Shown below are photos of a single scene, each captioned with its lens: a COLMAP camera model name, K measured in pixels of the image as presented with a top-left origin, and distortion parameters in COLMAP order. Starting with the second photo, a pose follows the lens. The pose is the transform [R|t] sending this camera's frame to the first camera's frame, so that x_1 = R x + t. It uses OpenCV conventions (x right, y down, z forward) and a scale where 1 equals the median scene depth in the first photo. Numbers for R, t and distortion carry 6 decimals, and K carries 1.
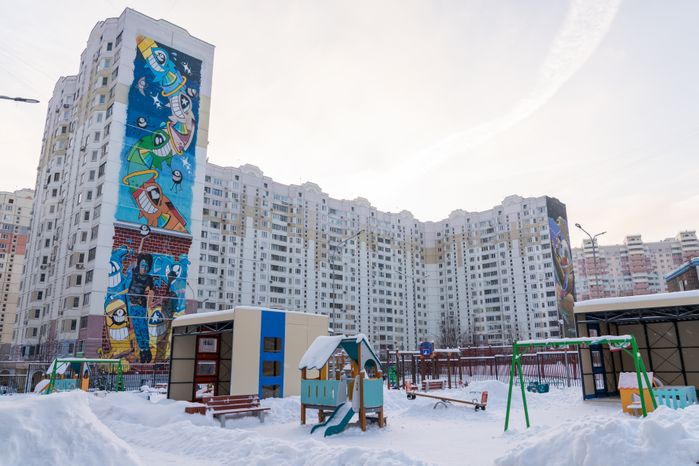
lens RADIAL K [[511.6, 0, 336.6], [0, 511.6, 224.6], [0, 0, 1]] dist [-0.004450, -0.001024]
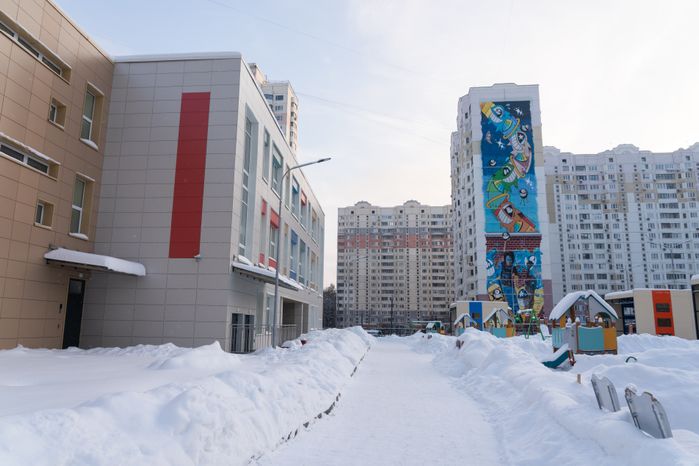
lens RADIAL K [[485.4, 0, 347.8], [0, 485.4, 231.9], [0, 0, 1]] dist [-0.030696, 0.015506]
pose [[0.663427, -0.130489, -0.736775, 0.321583], [0.184586, 0.982785, -0.007850, -0.066687], [0.725116, -0.130791, 0.676092, -0.251880]]
